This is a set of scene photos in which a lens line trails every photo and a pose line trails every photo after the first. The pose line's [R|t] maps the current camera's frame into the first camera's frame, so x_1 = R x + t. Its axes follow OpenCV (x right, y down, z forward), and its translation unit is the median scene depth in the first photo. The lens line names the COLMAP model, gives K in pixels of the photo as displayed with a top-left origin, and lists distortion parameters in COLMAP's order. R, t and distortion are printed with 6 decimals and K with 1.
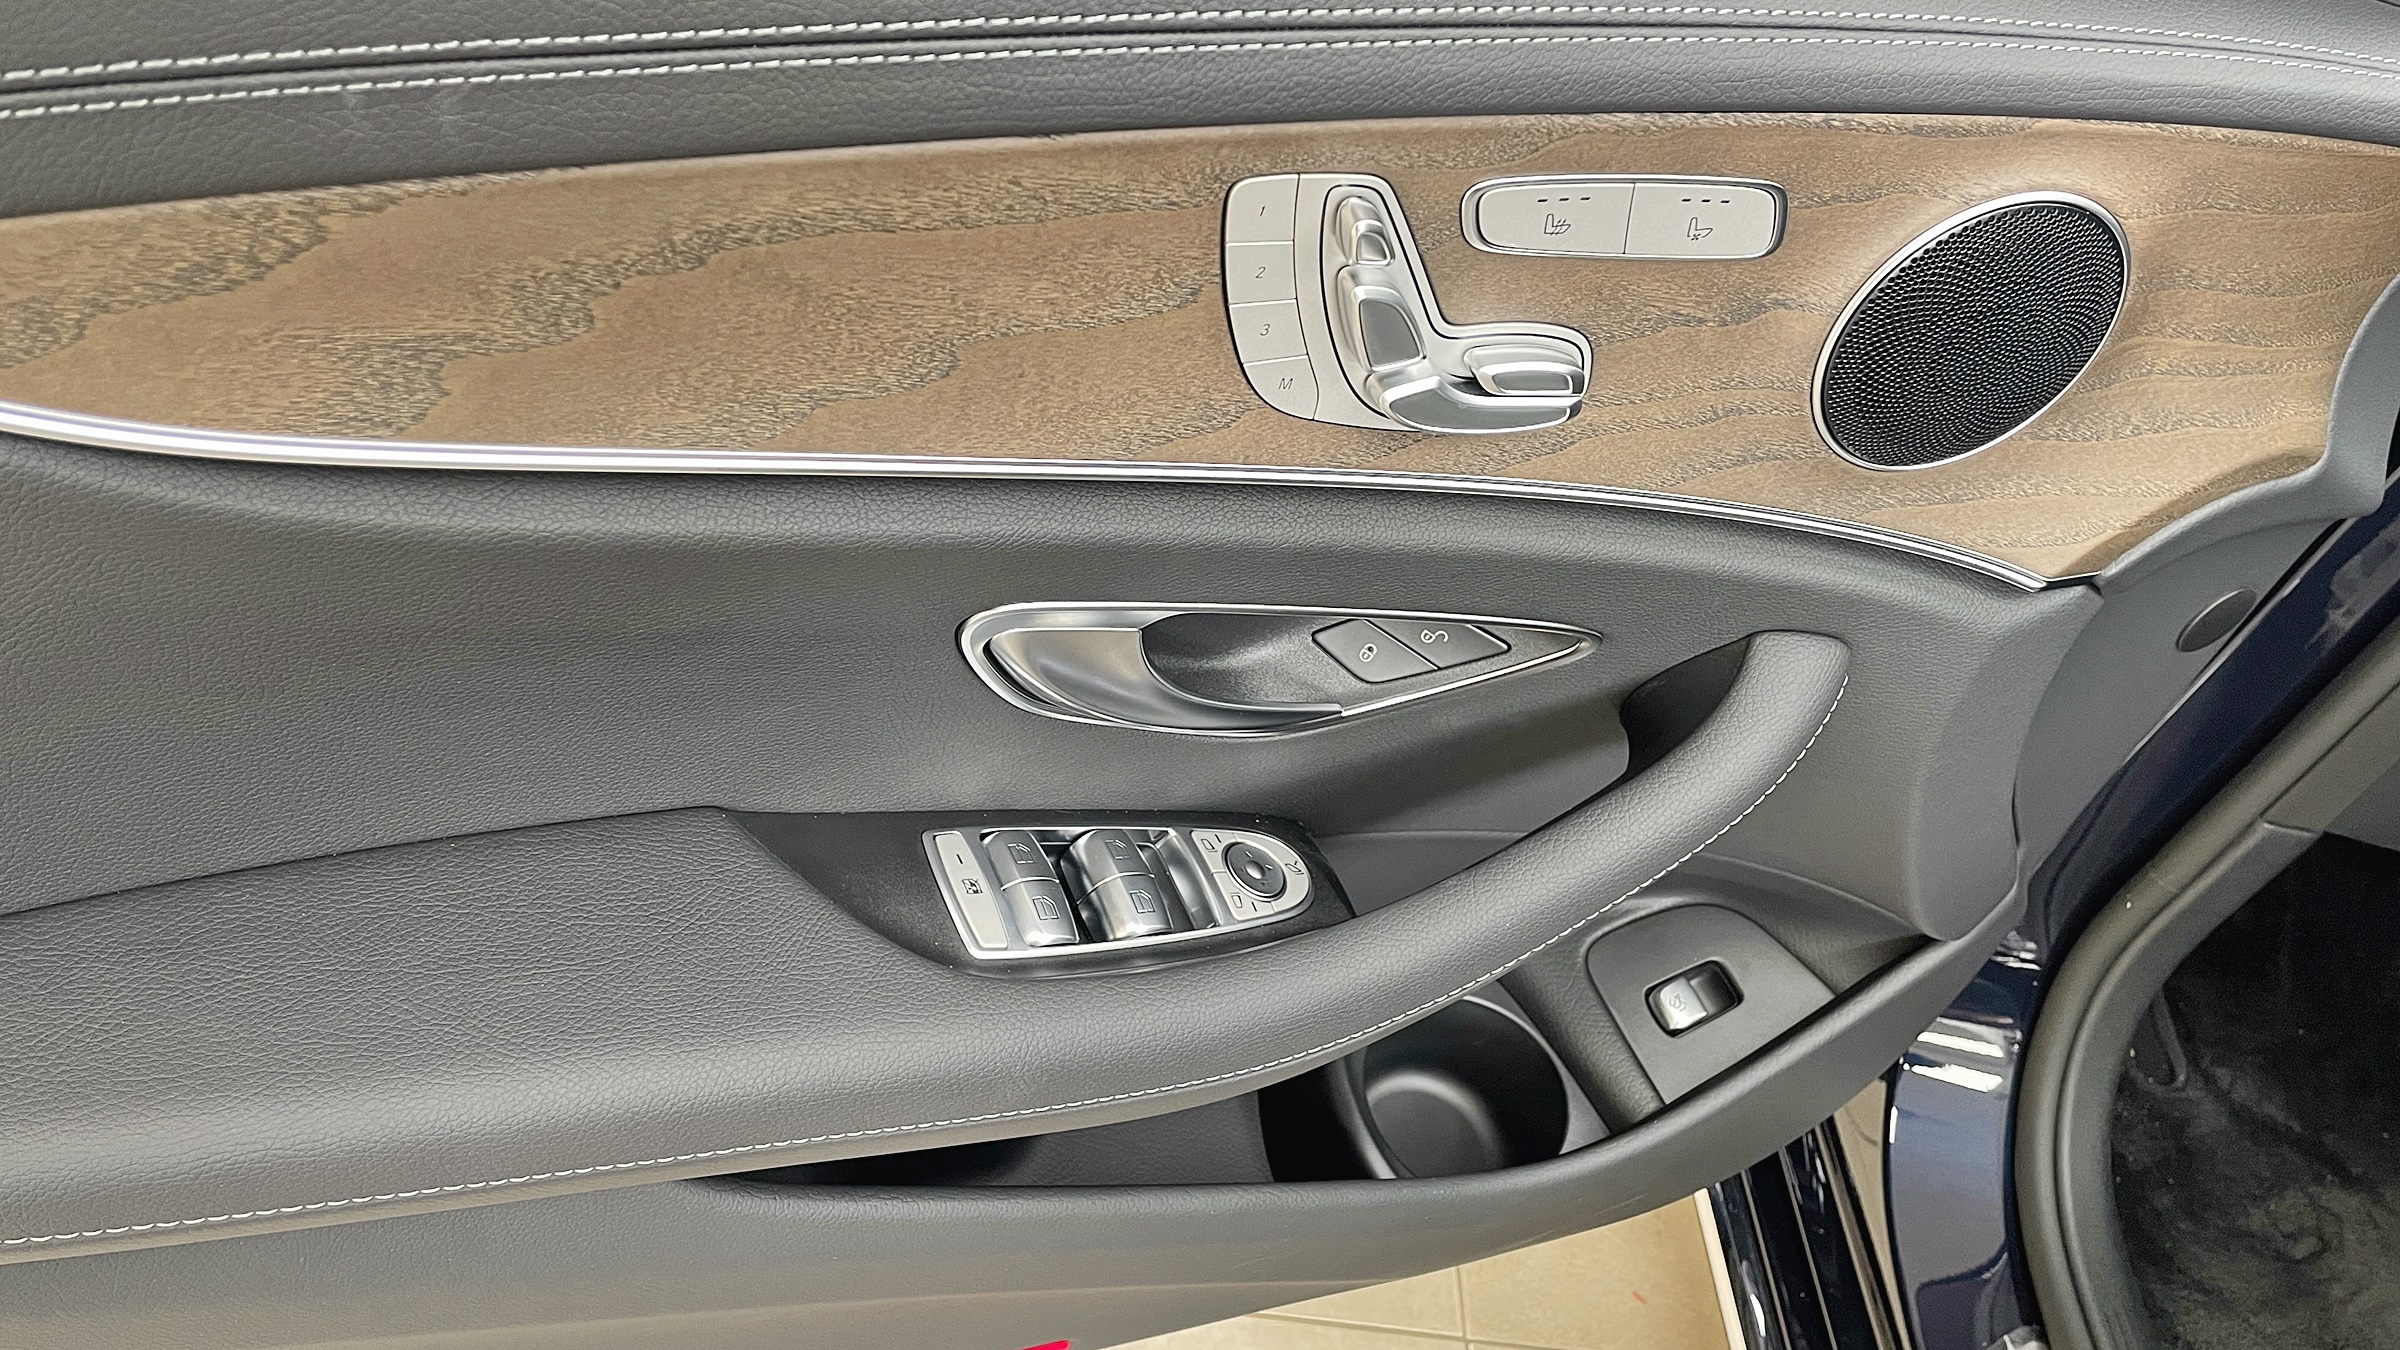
lens RADIAL K [[1817.5, 0, 1203.2], [0, 1817.5, 675.8], [0, 0, 1]] dist [0.071841, -0.087601]
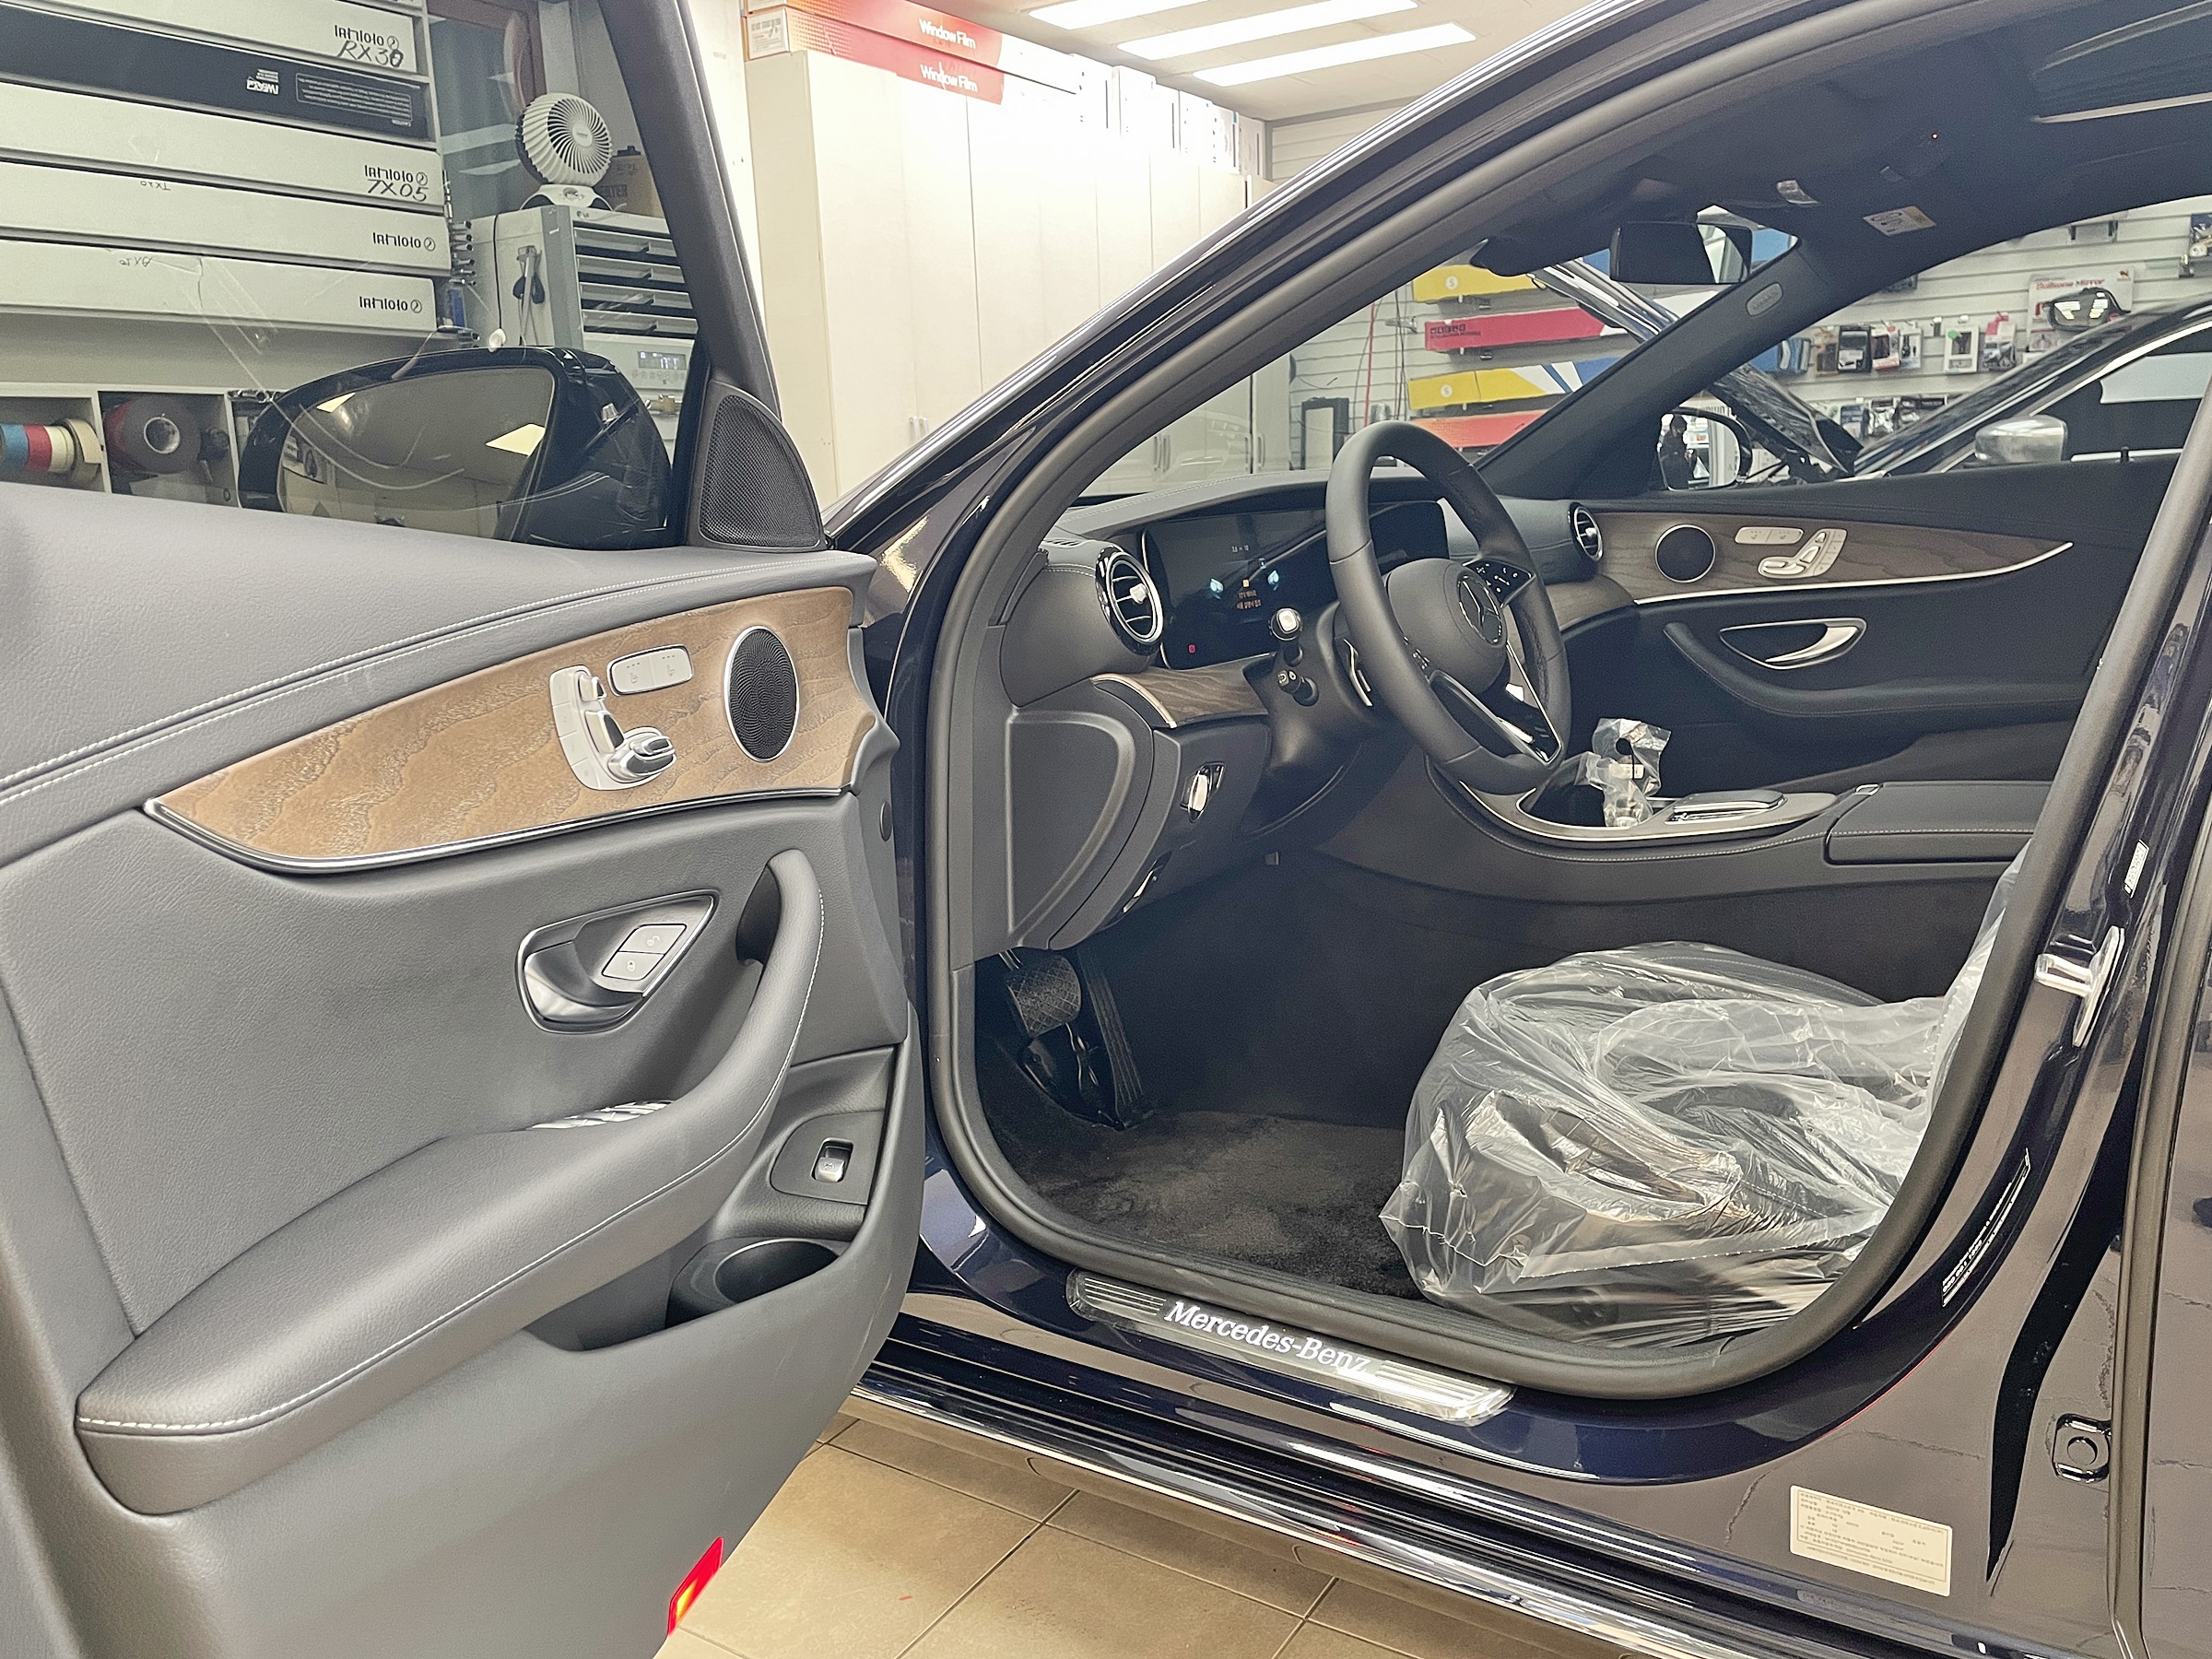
lens RADIAL K [[1689.9, 0, 1102.6], [0, 1689.9, 825.4], [0, 0, 1]] dist [0.046661, -0.059798]
pose [[0.526927, -0.394330, 0.752895, -0.504933], [0.698199, 0.705961, -0.118899, 0.238921], [-0.484629, 0.588322, 0.647311, -0.256673]]
